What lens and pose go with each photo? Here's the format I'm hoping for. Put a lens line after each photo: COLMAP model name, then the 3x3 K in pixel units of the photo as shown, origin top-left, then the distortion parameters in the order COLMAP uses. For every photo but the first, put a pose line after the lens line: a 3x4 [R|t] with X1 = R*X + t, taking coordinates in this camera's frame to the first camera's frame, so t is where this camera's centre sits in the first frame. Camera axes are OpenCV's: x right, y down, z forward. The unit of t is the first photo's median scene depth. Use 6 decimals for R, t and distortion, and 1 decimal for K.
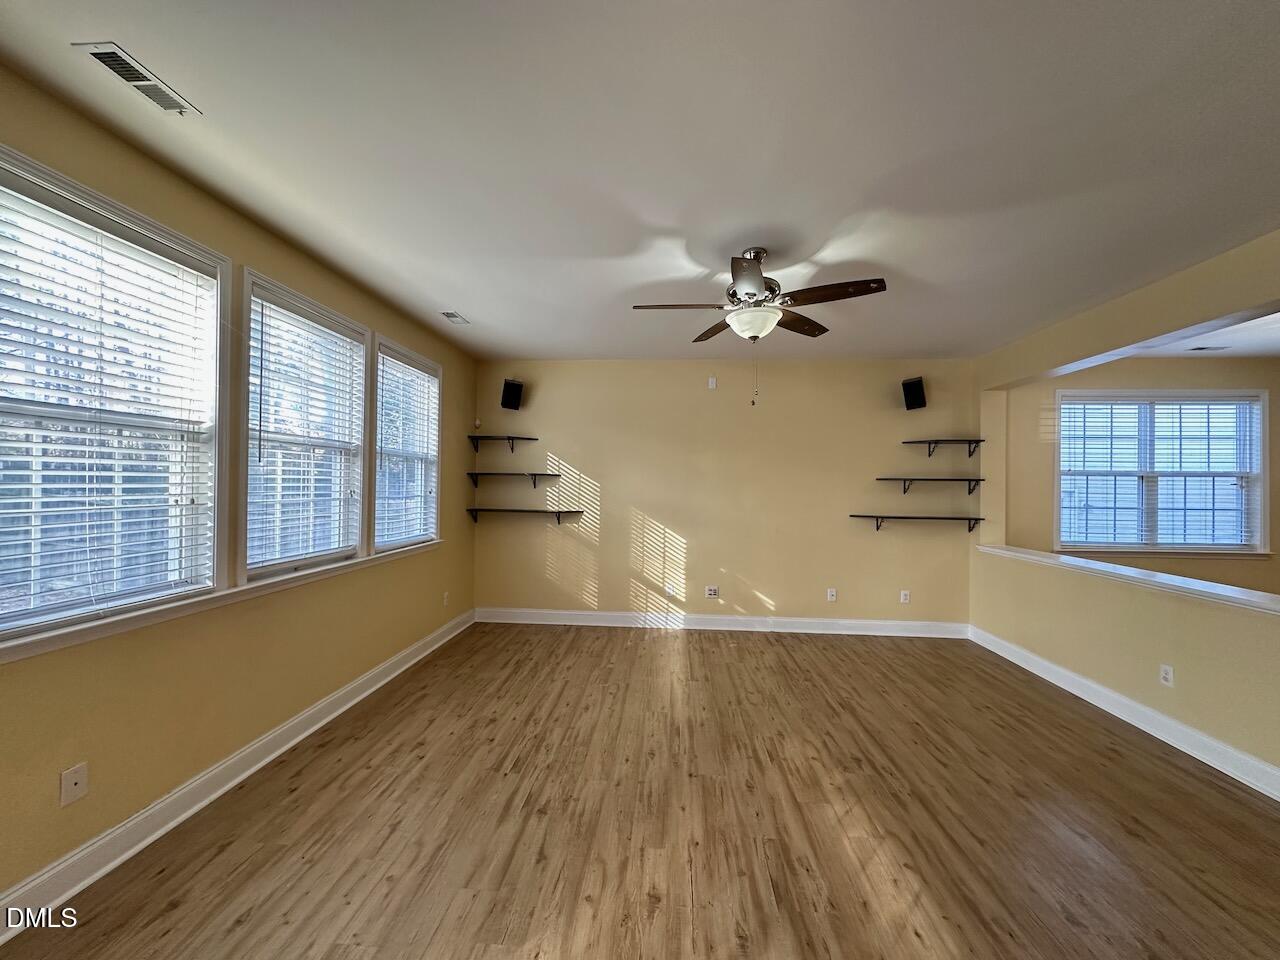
lens RADIAL K [[511.8, 0, 639.5], [0, 511.8, 482.5], [0, 0, 1]] dist [-0.000594, -0.000196]
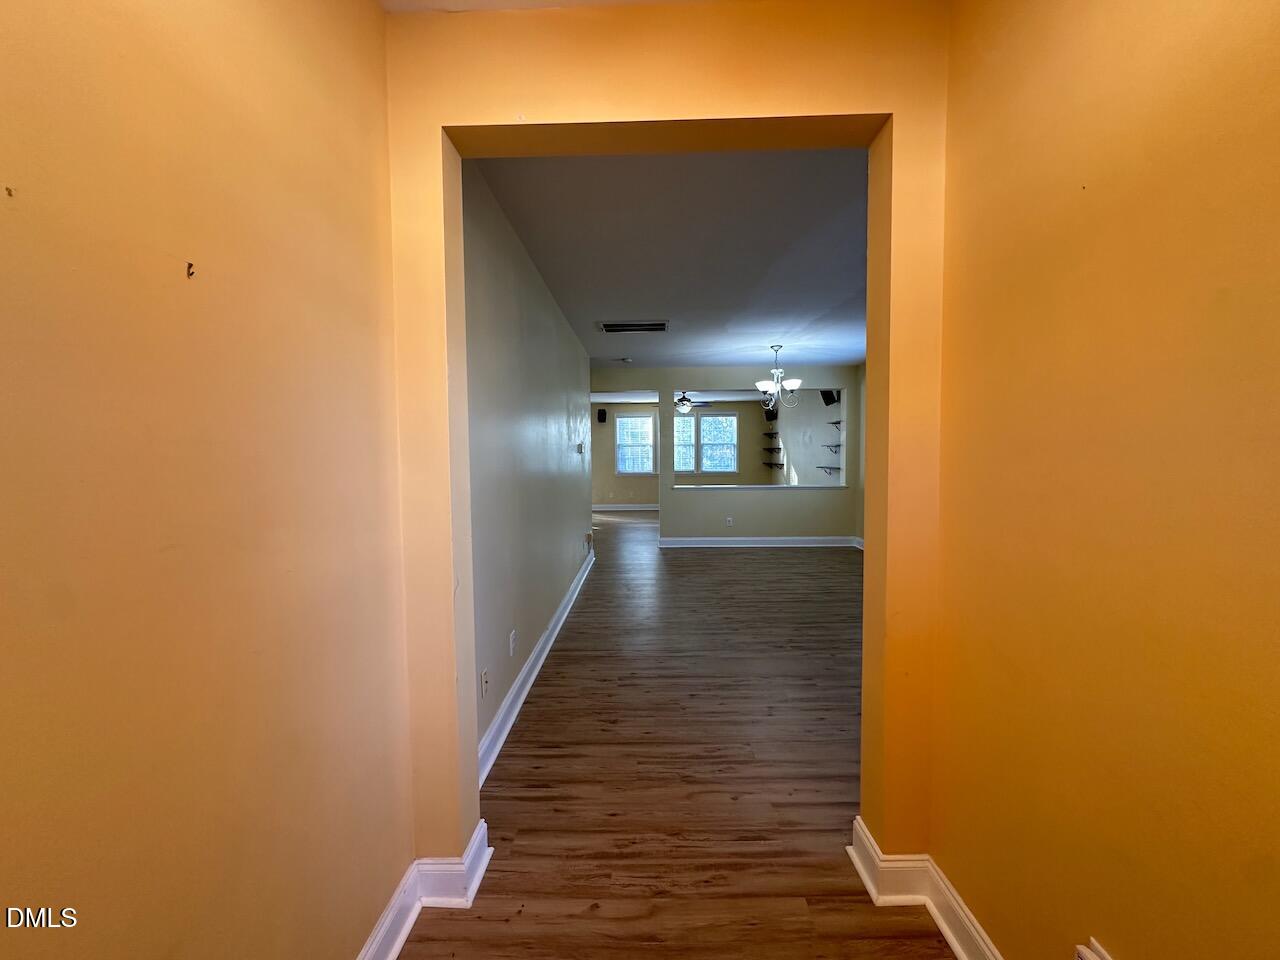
lens RADIAL K [[511.8, 0, 639.5], [0, 511.8, 482.5], [0, 0, 1]] dist [-0.000594, -0.000196]
pose [[0.052585, 0.039521, -0.997834, 2.213437], [0.016292, 0.999050, 0.040428, 0.036308], [0.998484, -0.018382, 0.051891, 0.261565]]
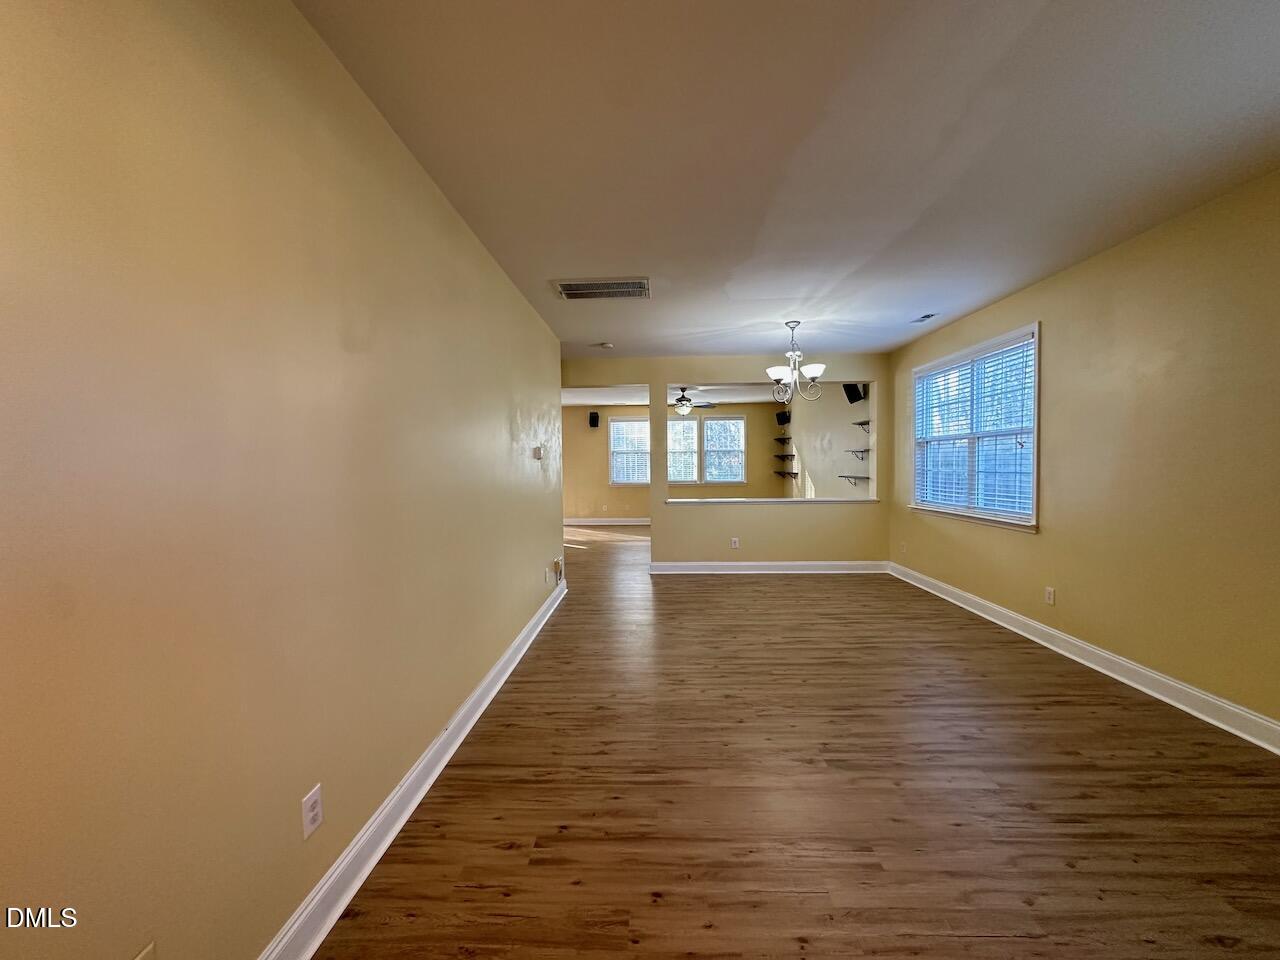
lens RADIAL K [[511.8, 0, 639.5], [0, 511.8, 482.5], [0, 0, 1]] dist [-0.000594, -0.000196]
pose [[0.035034, 0.021192, -0.999161, 1.946643], [0.018484, 0.999590, 0.021850, 0.039088], [0.999215, -0.019234, 0.034627, 0.333211]]
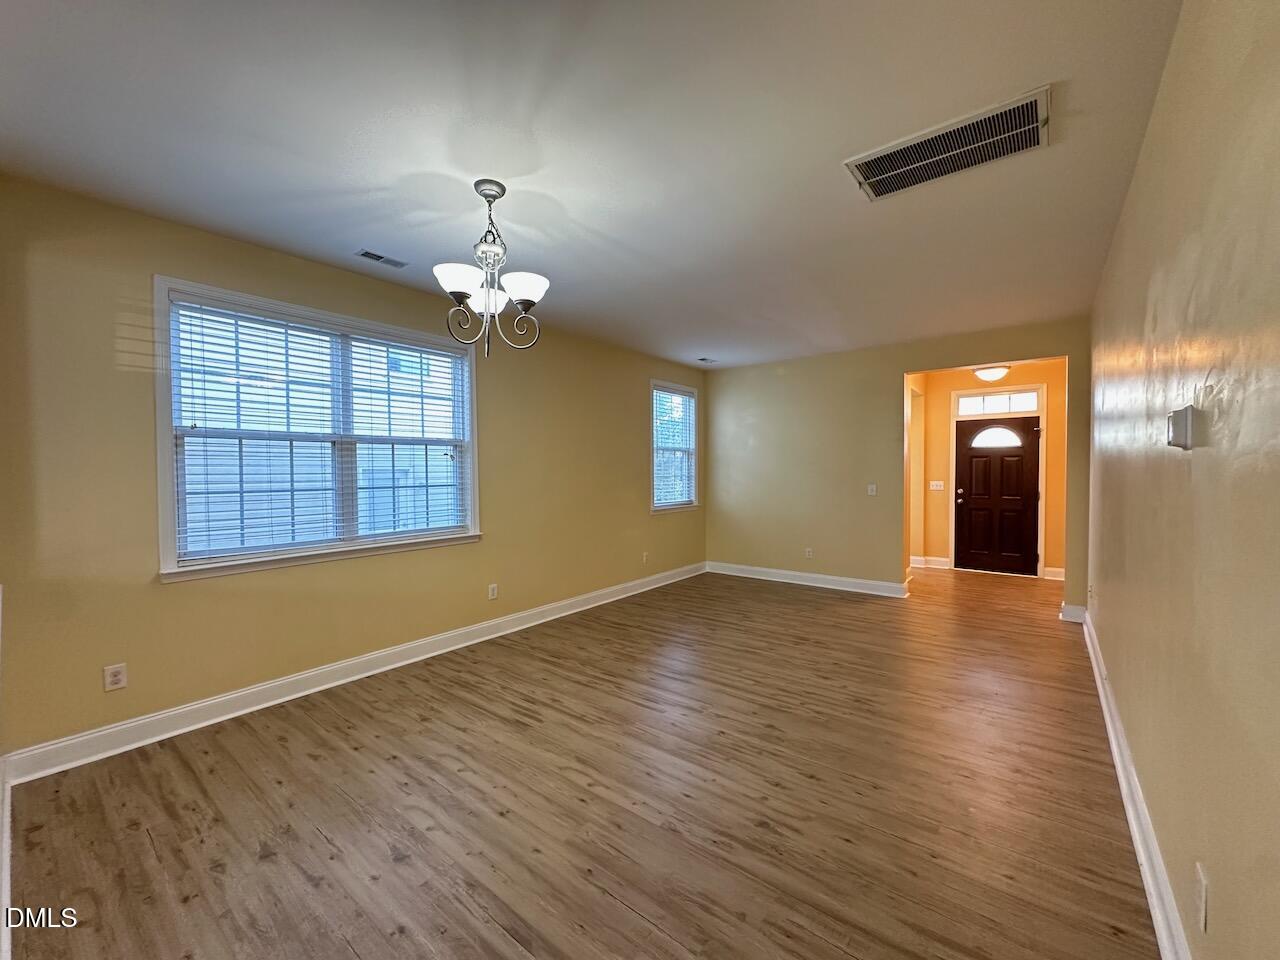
lens RADIAL K [[511.8, 0, 639.5], [0, 511.8, 482.5], [0, 0, 1]] dist [-0.000594, -0.000196]
pose [[0.567759, -0.038663, 0.822286, 0.652368], [0.009730, 0.999142, 0.040261, 0.018463], [-0.823137, -0.014857, 0.567648, 0.275318]]
